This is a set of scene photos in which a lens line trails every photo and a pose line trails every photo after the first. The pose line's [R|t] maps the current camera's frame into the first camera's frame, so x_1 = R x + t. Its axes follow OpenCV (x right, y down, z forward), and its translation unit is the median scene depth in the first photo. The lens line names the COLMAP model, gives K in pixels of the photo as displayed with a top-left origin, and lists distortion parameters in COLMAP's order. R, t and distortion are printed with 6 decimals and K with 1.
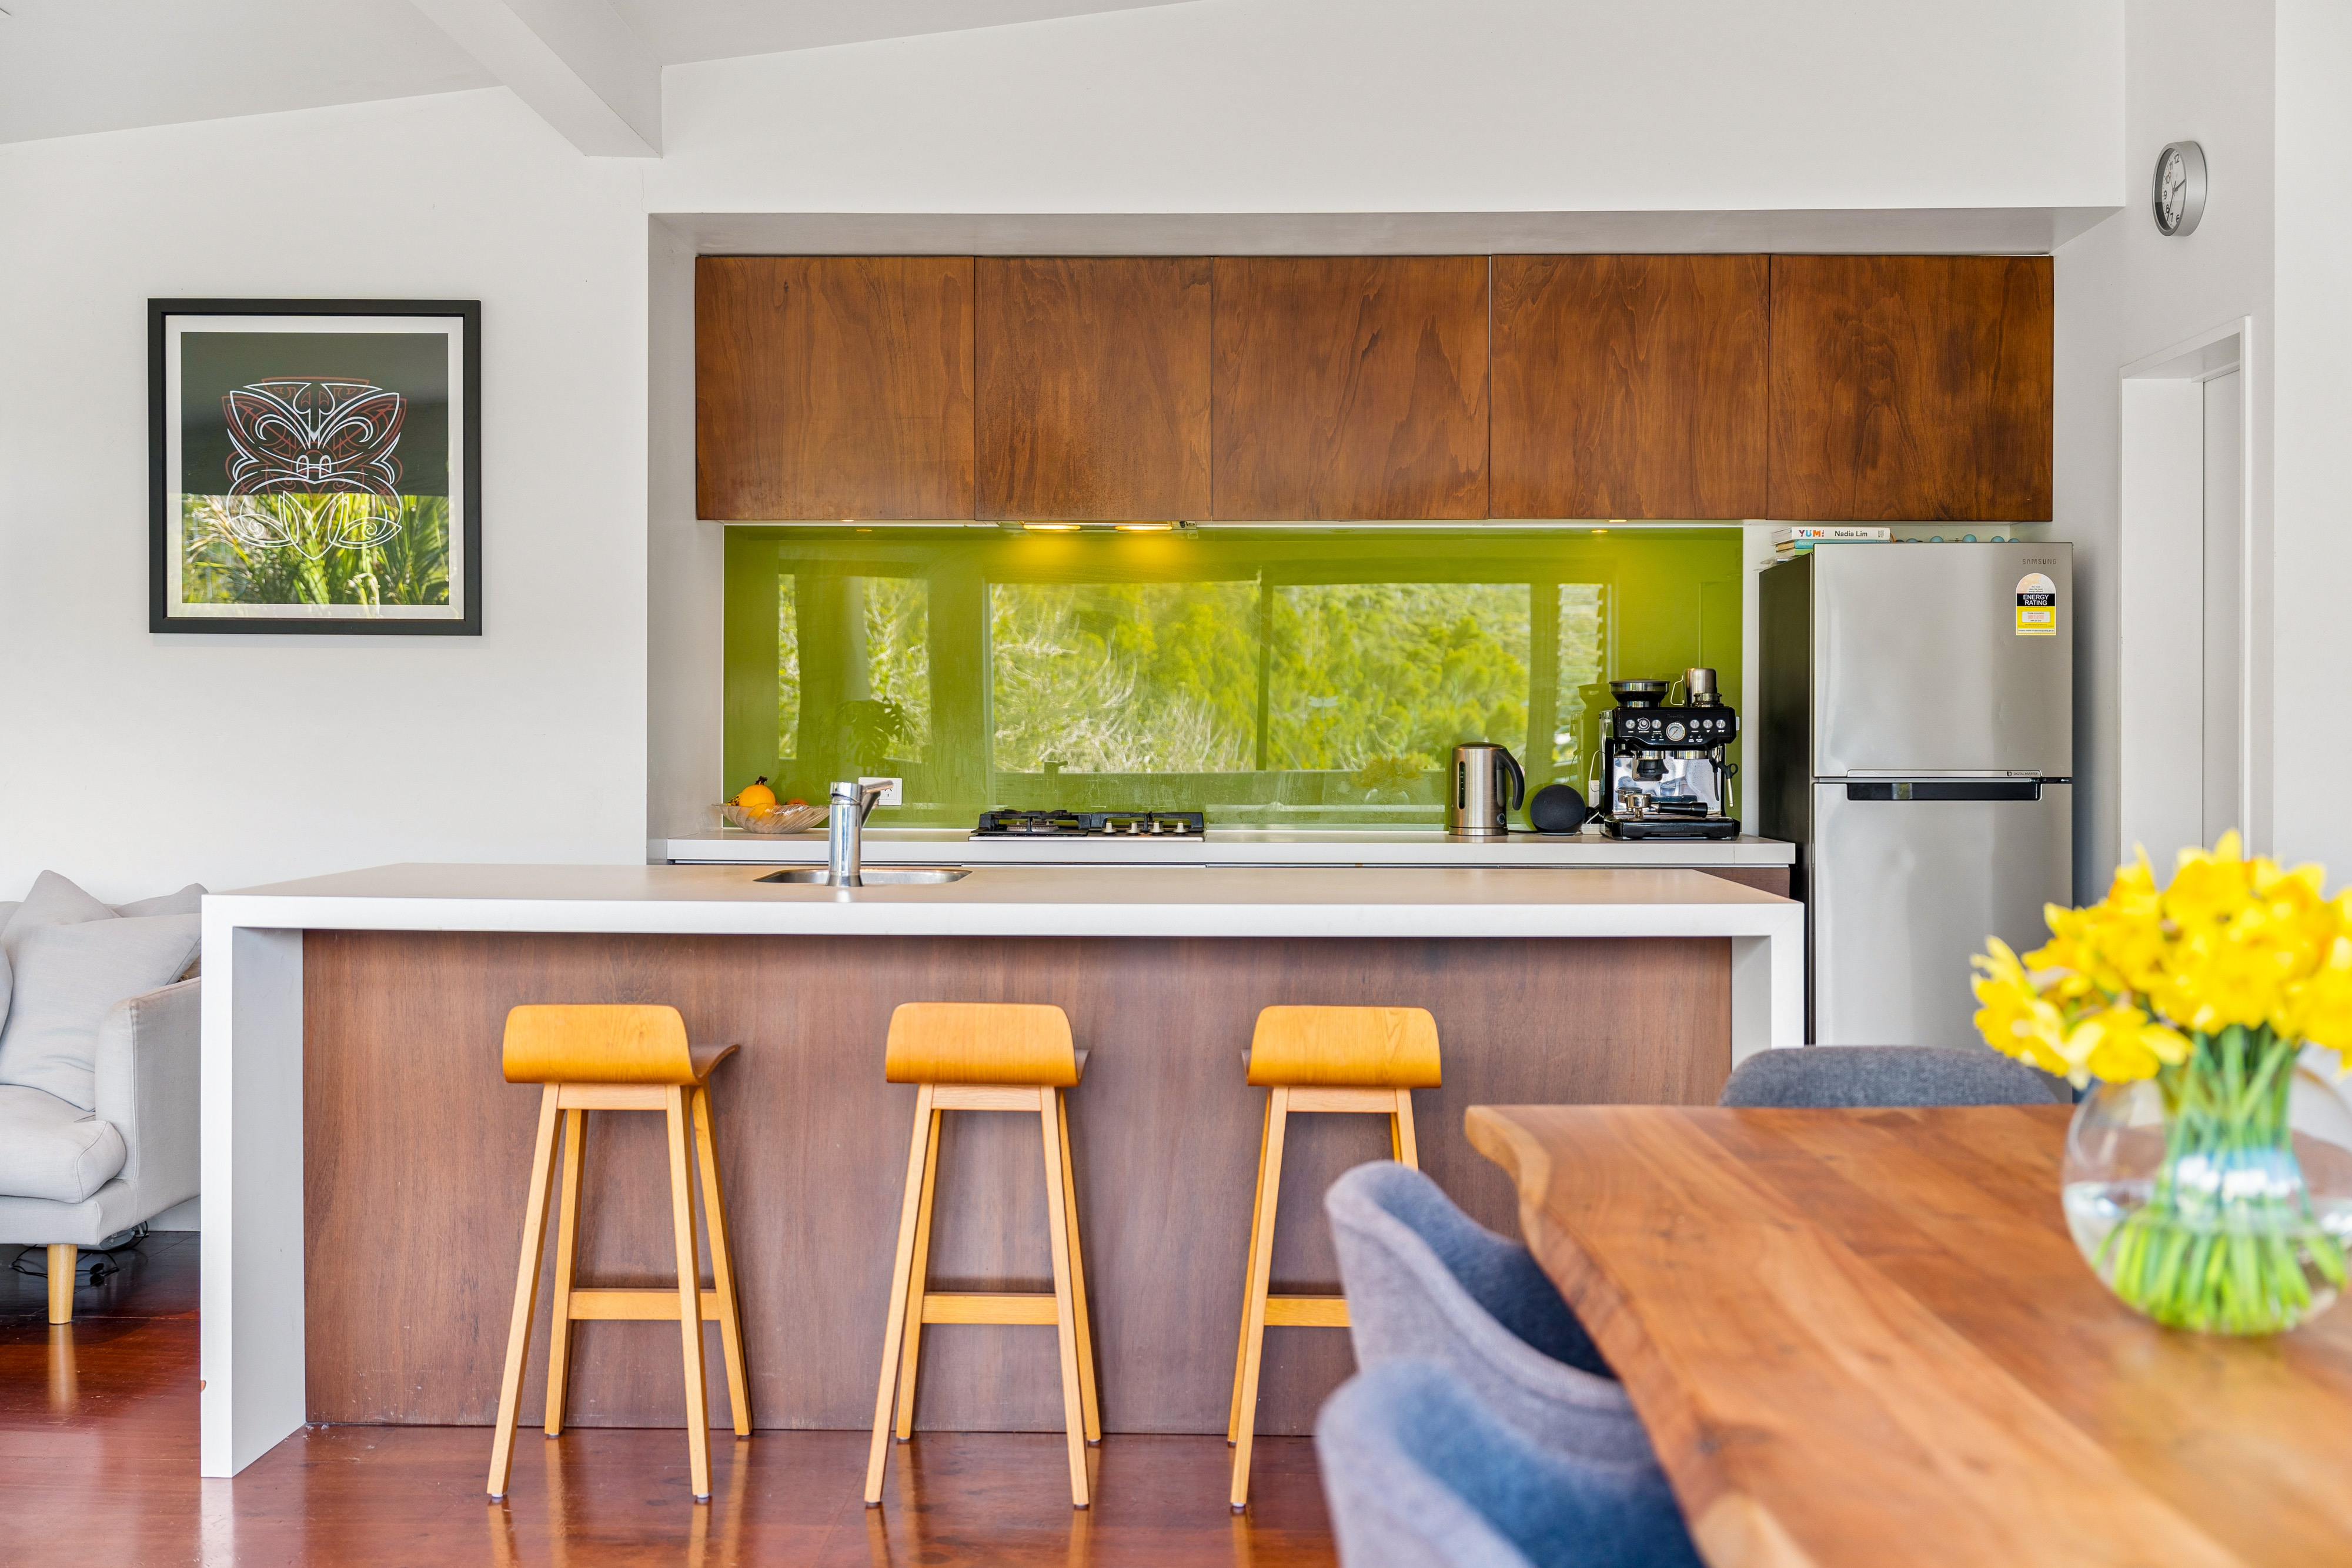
lens RADIAL K [[2272.7, 0, 1173.0], [0, 2272.7, 794.5], [0, 0, 1]] dist [-0.031134, 0.000000]
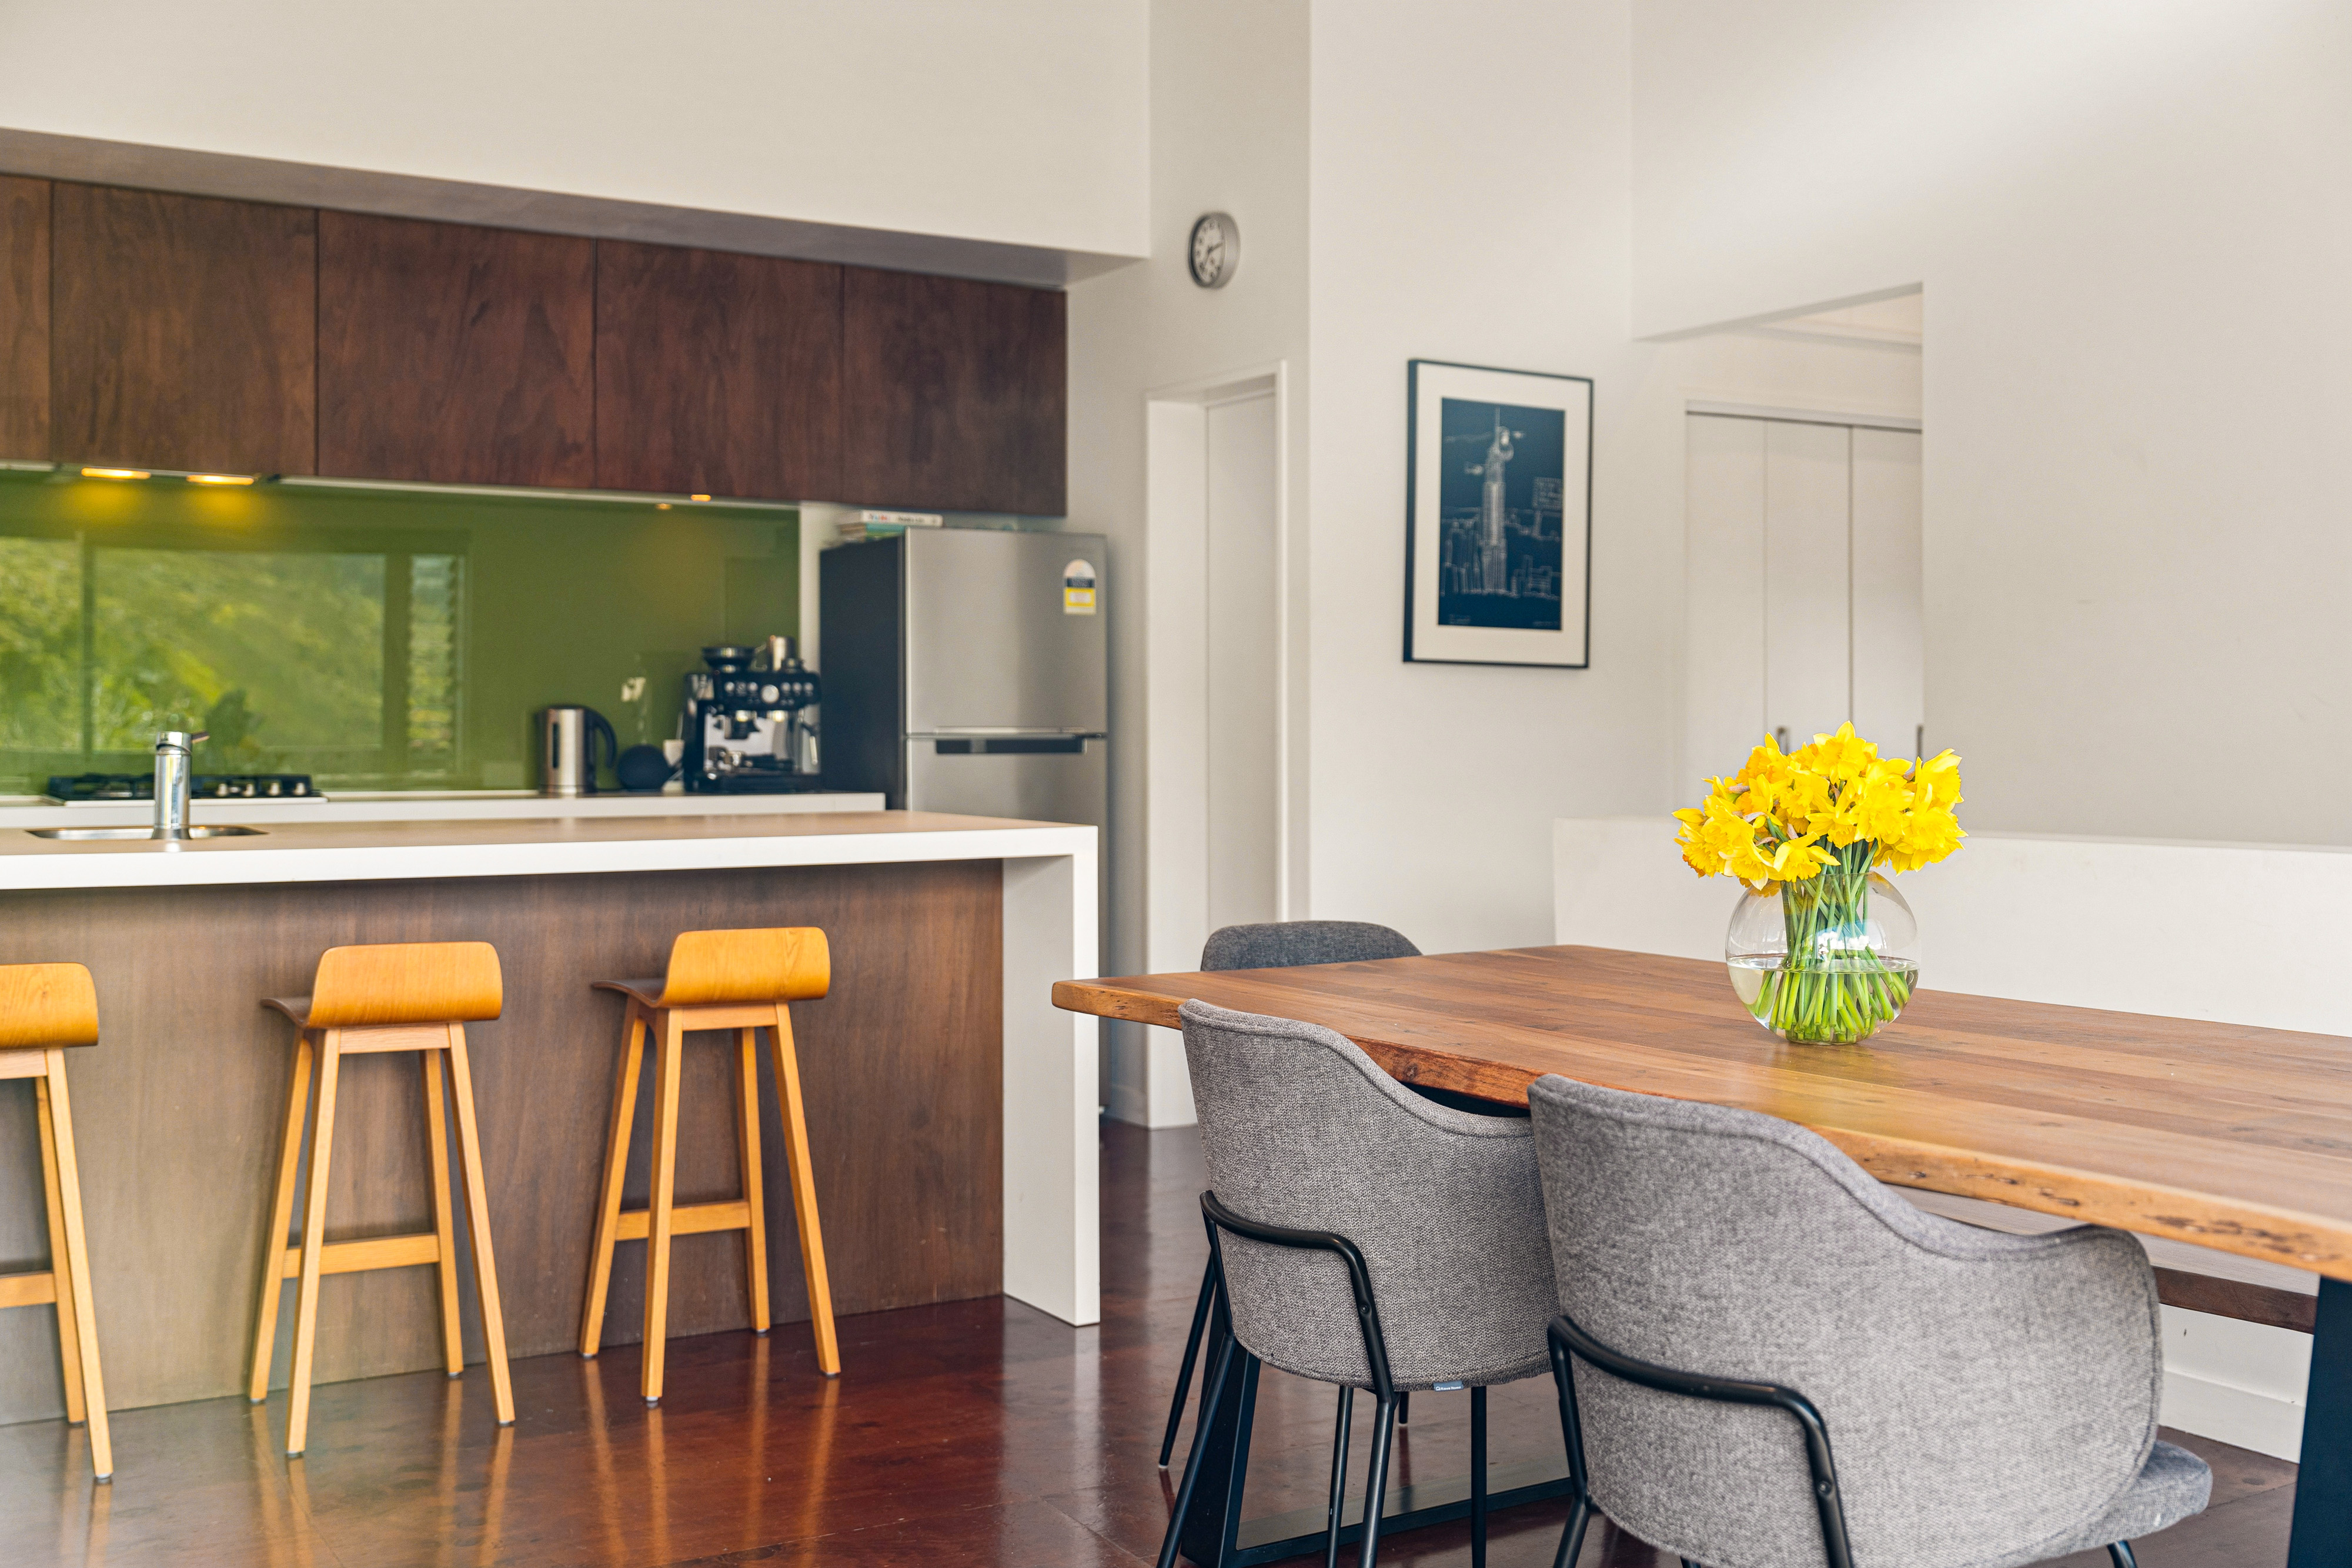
lens RADIAL K [[2272.7, 0, 1179.7], [0, 2272.7, 761.1], [0, 0, 1]] dist [-0.031134, 0.000000]
pose [[0.844936, -0.008980, 0.534792, -0.192860], [0.012641, 0.999915, -0.003182, 0.010287], [-0.534718, 0.009449, 0.844978, -0.024813]]
